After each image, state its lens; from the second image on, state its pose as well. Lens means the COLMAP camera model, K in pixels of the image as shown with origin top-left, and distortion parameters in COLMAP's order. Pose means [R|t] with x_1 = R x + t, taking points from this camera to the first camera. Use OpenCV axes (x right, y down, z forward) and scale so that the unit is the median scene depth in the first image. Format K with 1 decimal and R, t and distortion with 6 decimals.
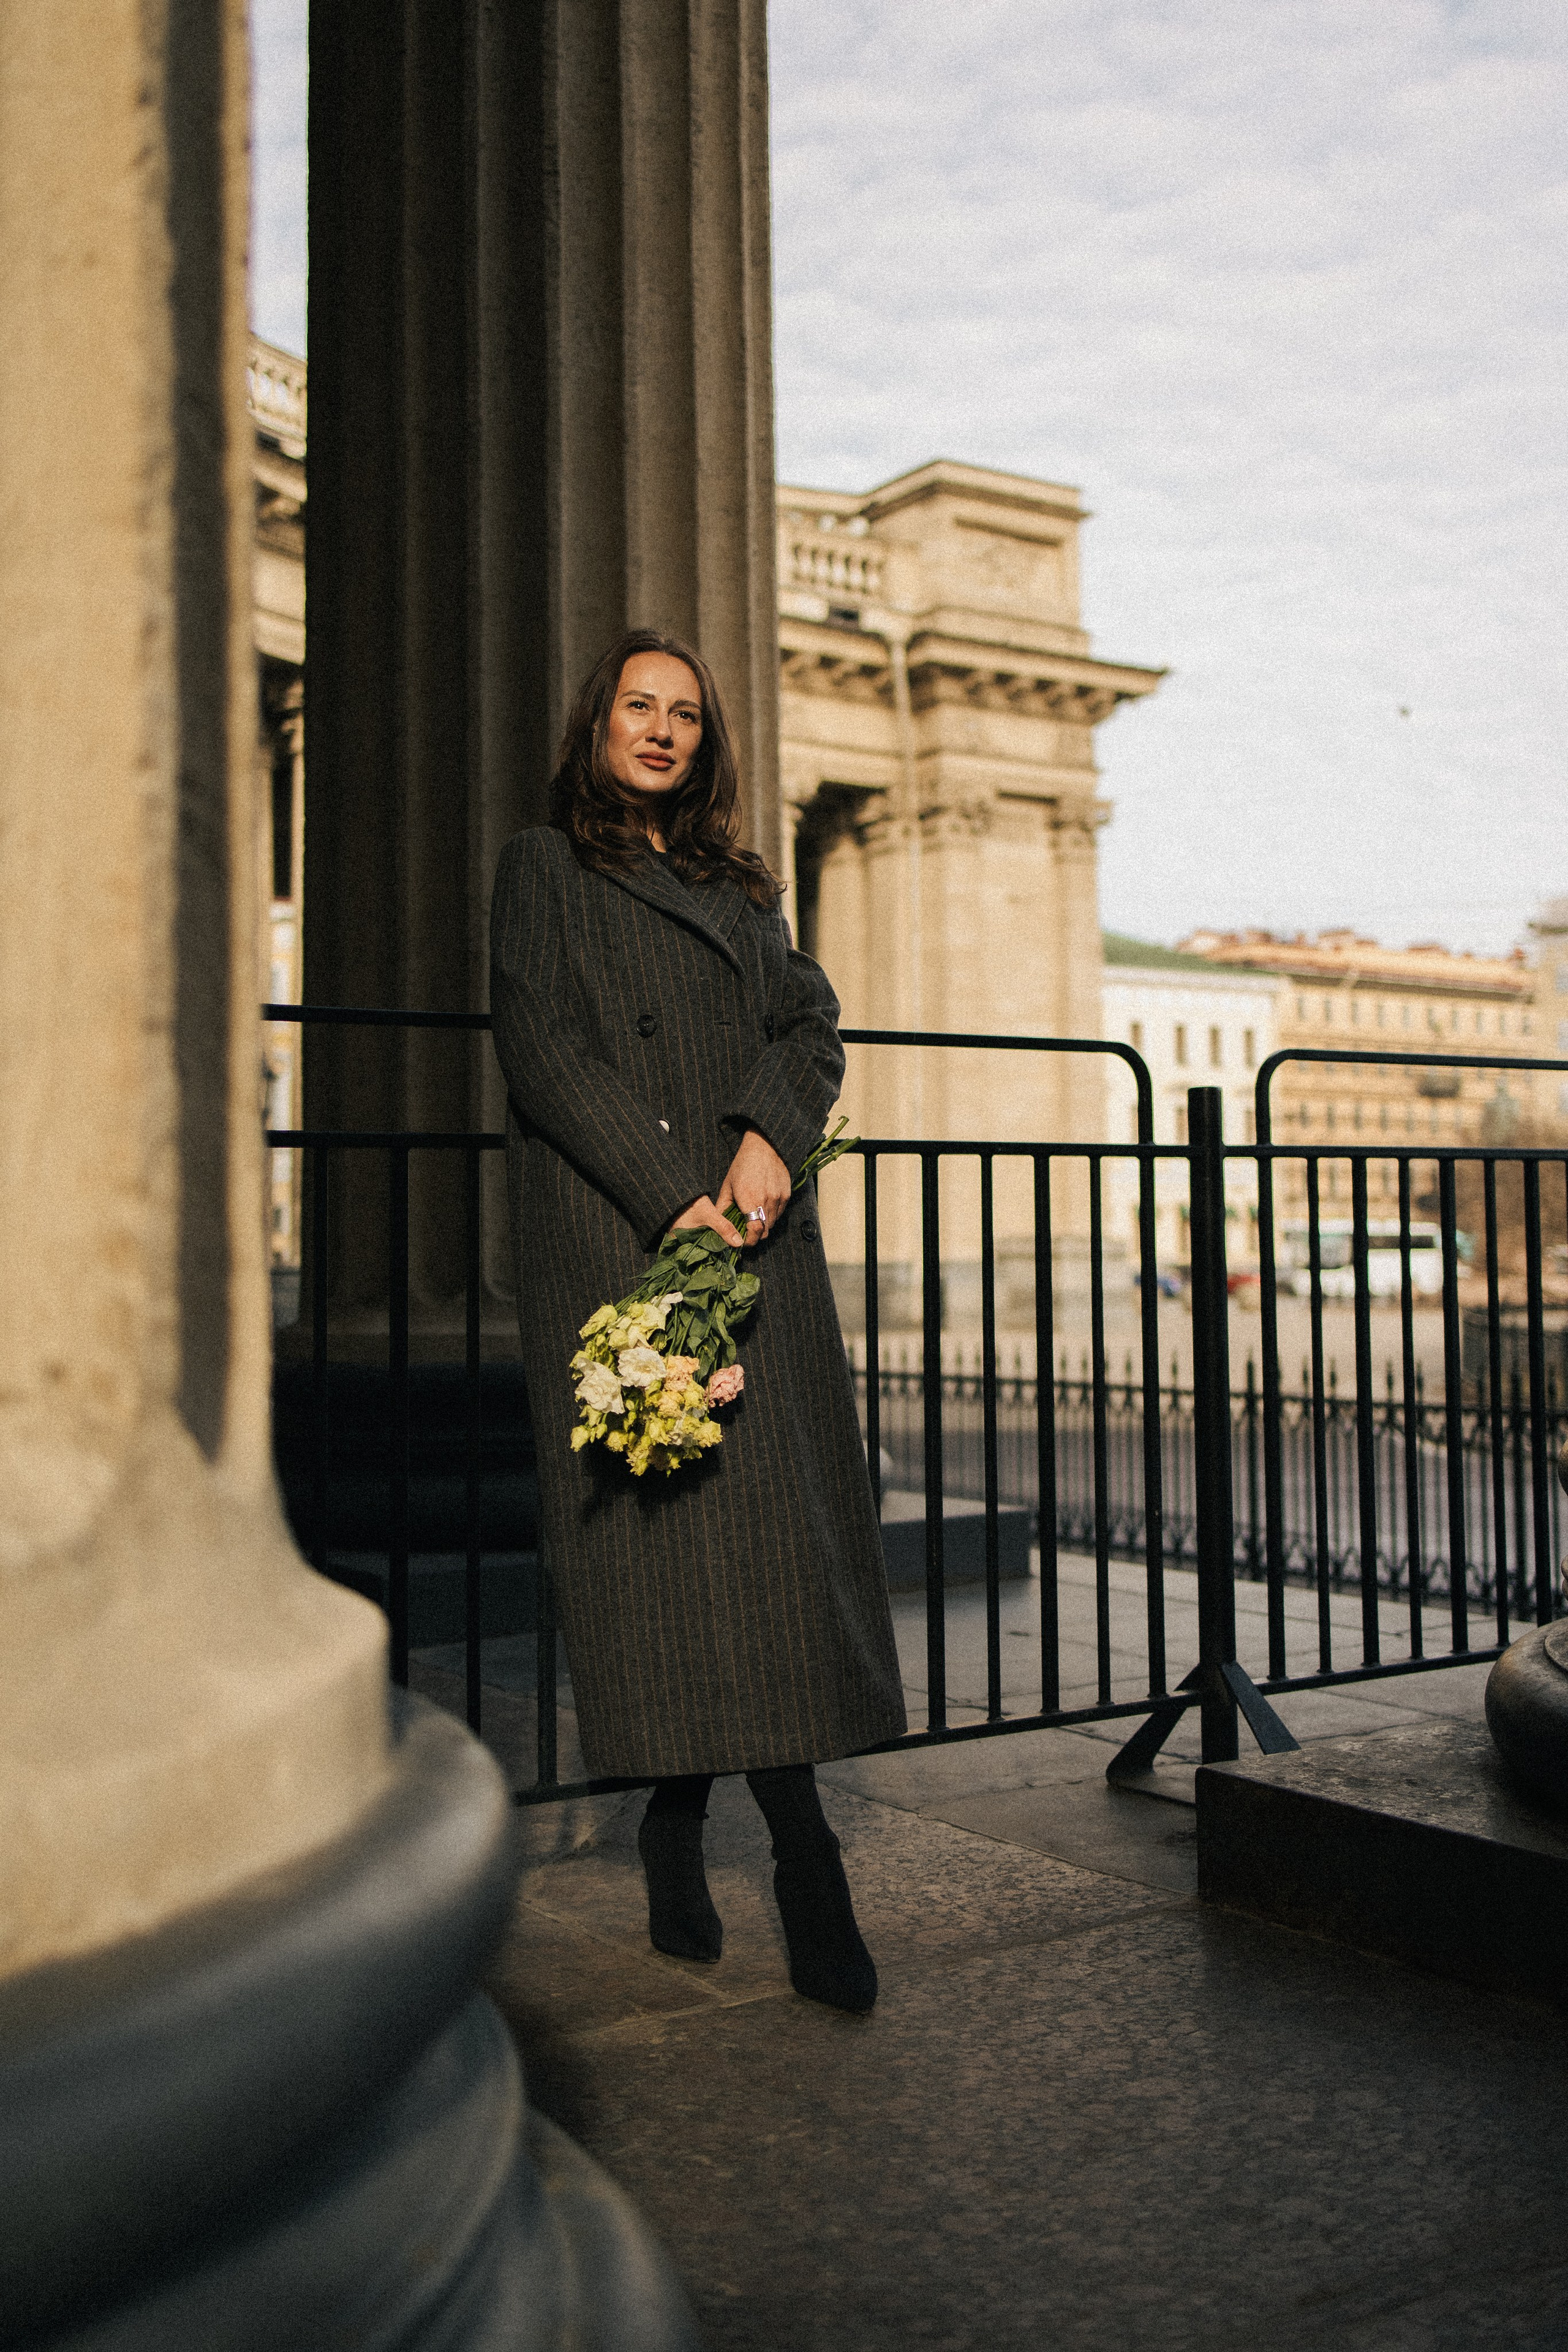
lens RADIAL K [[2357.1, 0, 784.0], [0, 2357.1, 1176.0], [0, 0, 1]] dist [-0.004711, -0.233432]
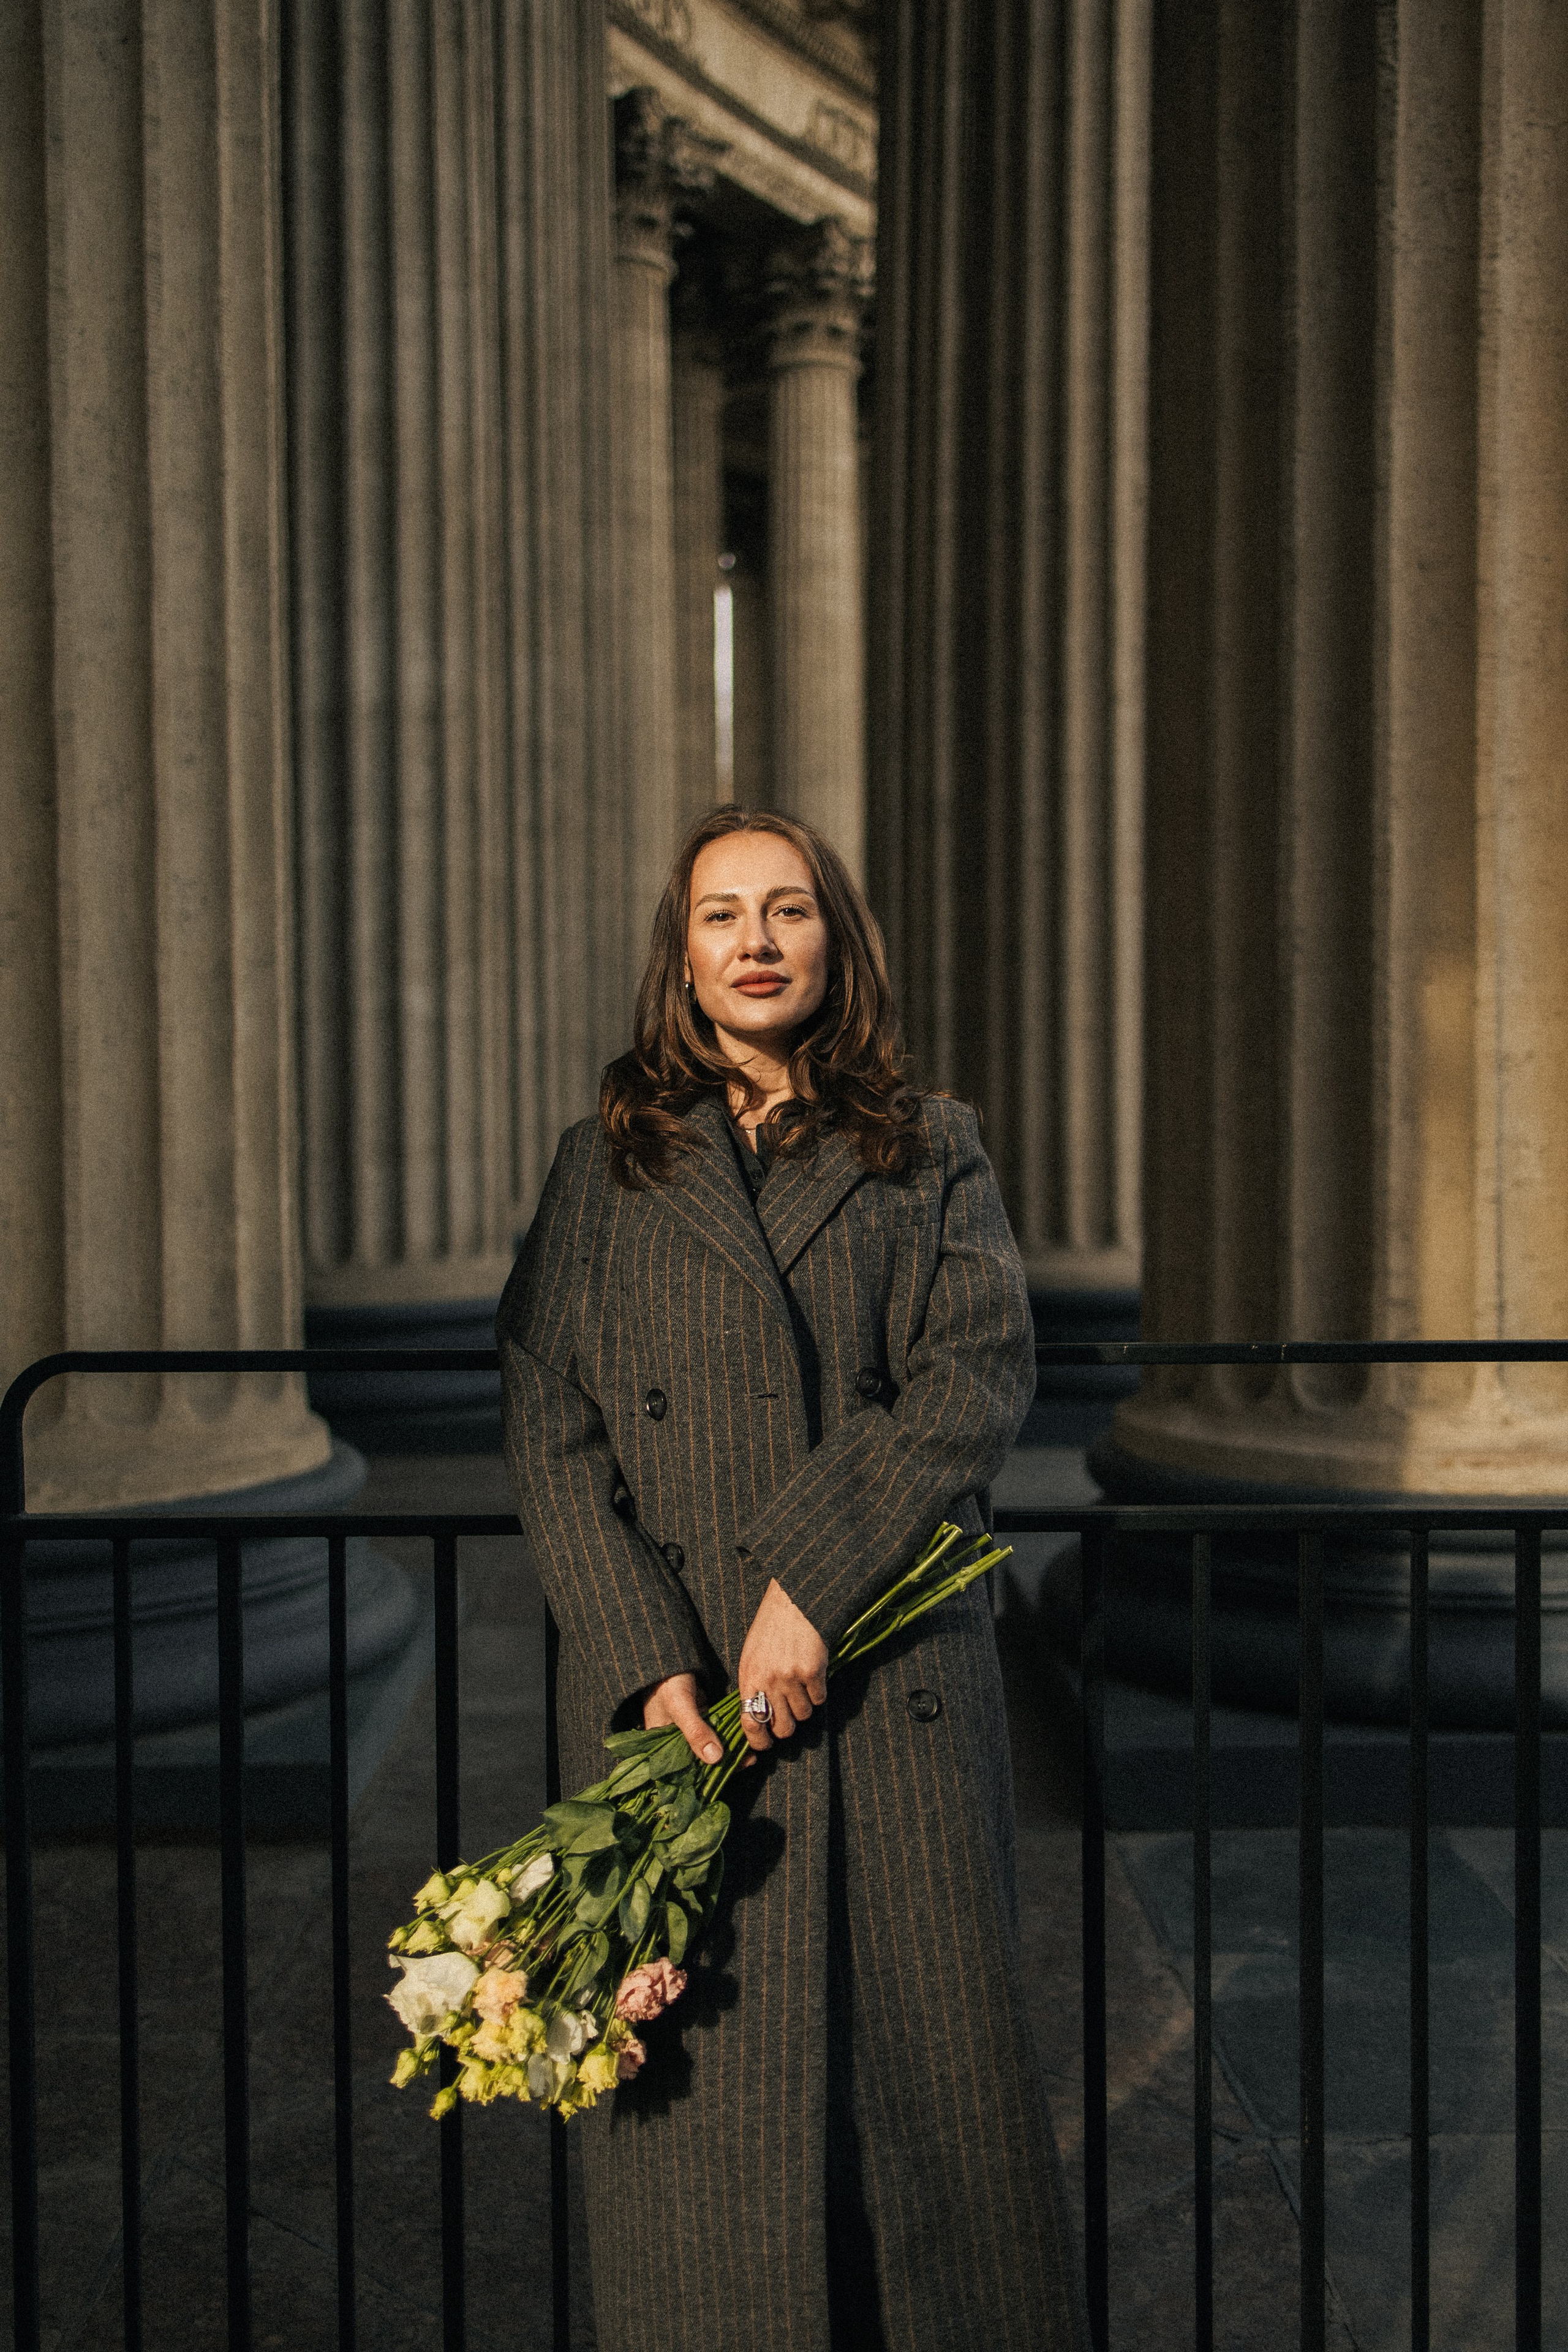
lens RADIAL K [[2407.0, 0, 784.1], [0, 2407.0, 1099.2], [0, 0, 1]] dist [0.005265, 0.010992]
pose [[0.850705, -0.008607, -0.525572, 0.322487], [0.017142, 0.999788, 0.011372, -0.149488], [0.525363, -0.018683, 0.850673, 0.399873]]
